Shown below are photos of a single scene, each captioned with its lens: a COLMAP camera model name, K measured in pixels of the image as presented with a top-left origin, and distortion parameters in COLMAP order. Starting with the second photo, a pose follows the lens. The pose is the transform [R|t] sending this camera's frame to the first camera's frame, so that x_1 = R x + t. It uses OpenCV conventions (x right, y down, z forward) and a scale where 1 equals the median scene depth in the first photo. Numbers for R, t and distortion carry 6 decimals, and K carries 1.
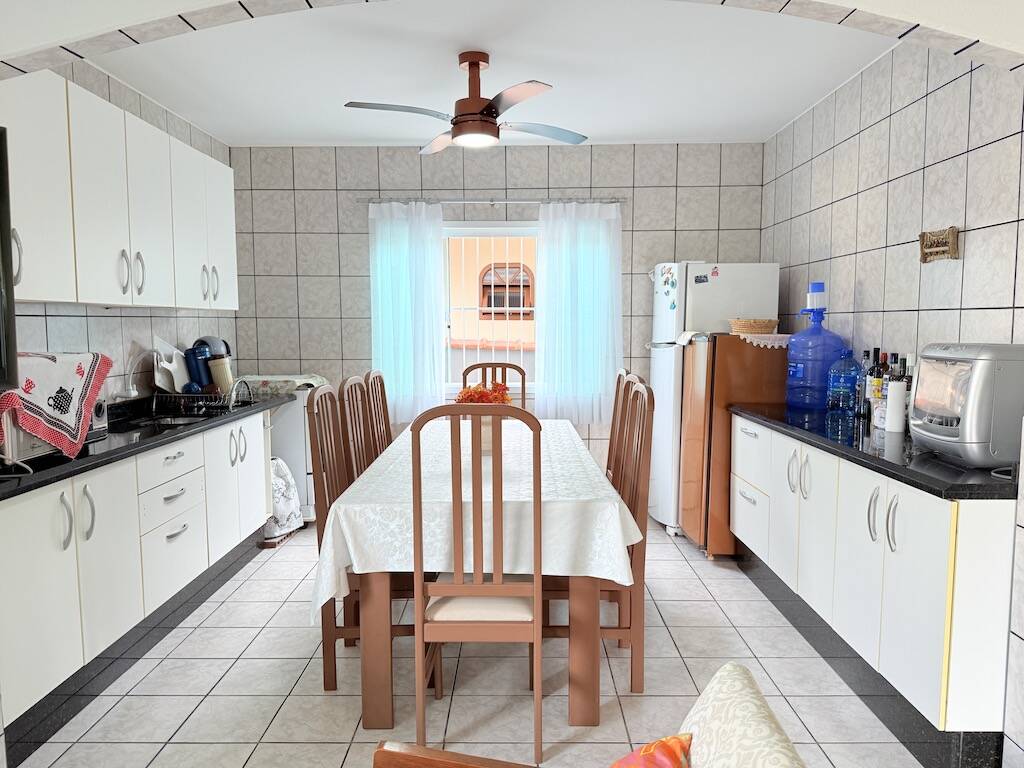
lens RADIAL K [[720.7, 0, 515.1], [0, 720.7, 388.4], [0, 0, 1]] dist [0.050390, -0.063071]
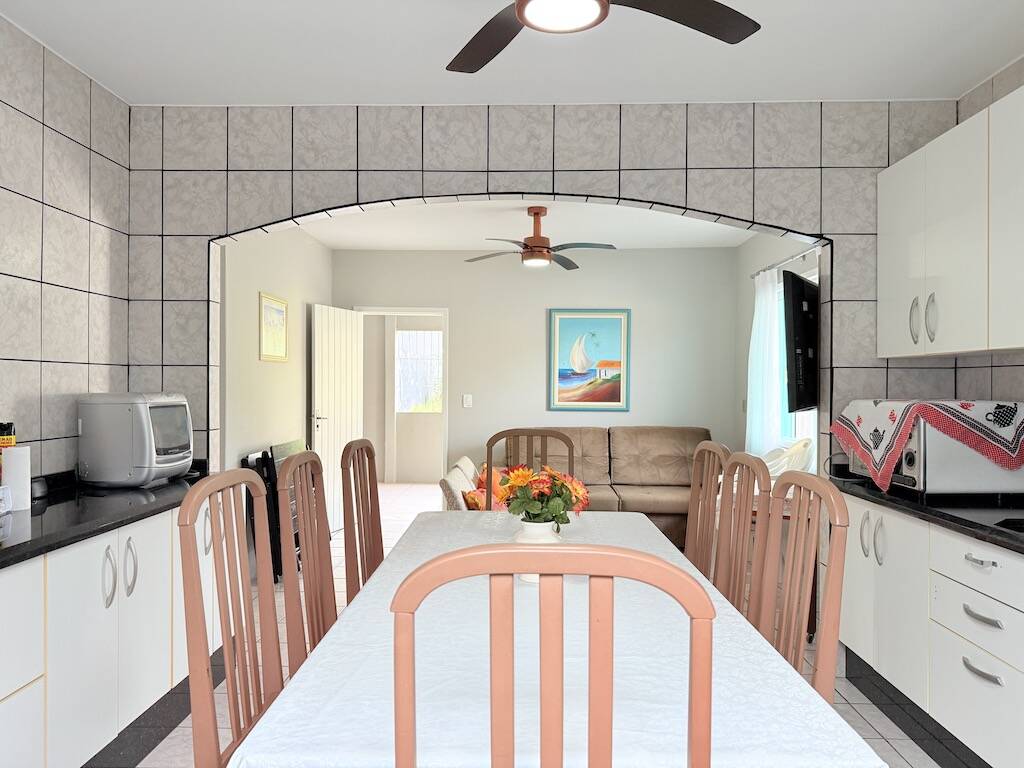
lens RADIAL K [[720.7, 0, 511.3], [0, 720.7, 384.1], [0, 0, 1]] dist [0.050390, -0.063071]
pose [[-0.999701, -0.002812, 0.024283, -0.020019], [-0.000633, 0.996006, 0.089288, -0.097537], [-0.024437, 0.089246, -0.995710, 1.189134]]
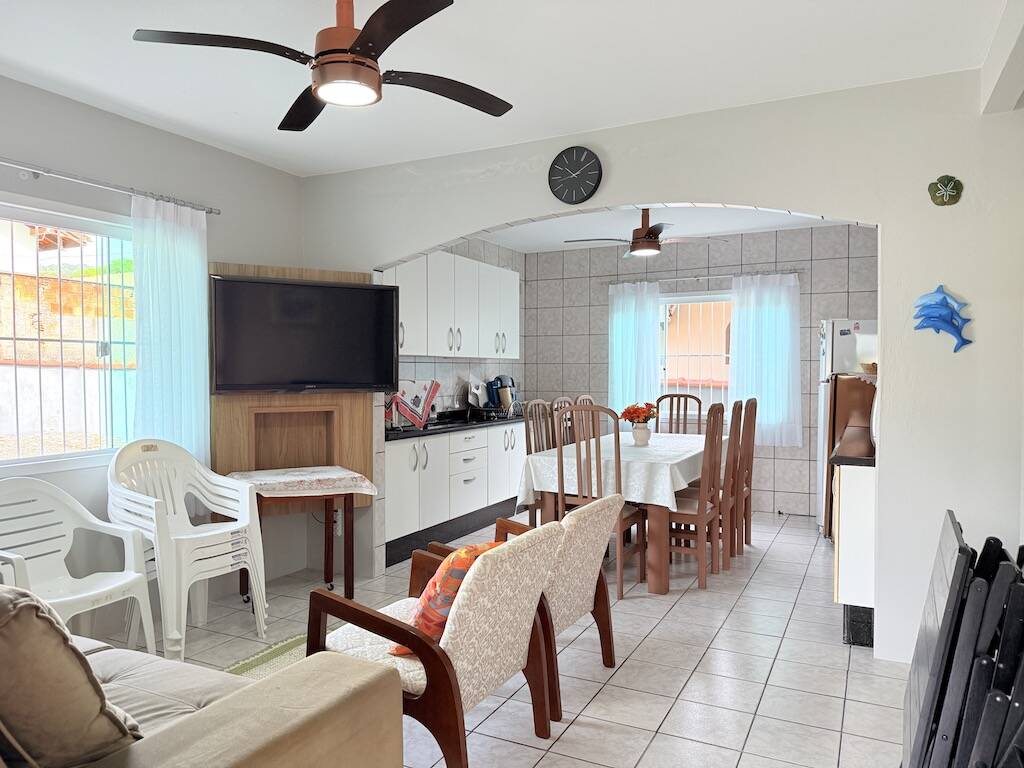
lens RADIAL K [[720.7, 0, 516.2], [0, 720.7, 386.3], [0, 0, 1]] dist [0.050390, -0.063071]
pose [[0.896762, 0.011226, -0.442370, 0.314269], [-0.040645, 0.997542, -0.057079, 0.043856], [0.440642, 0.069167, 0.895014, -0.421004]]
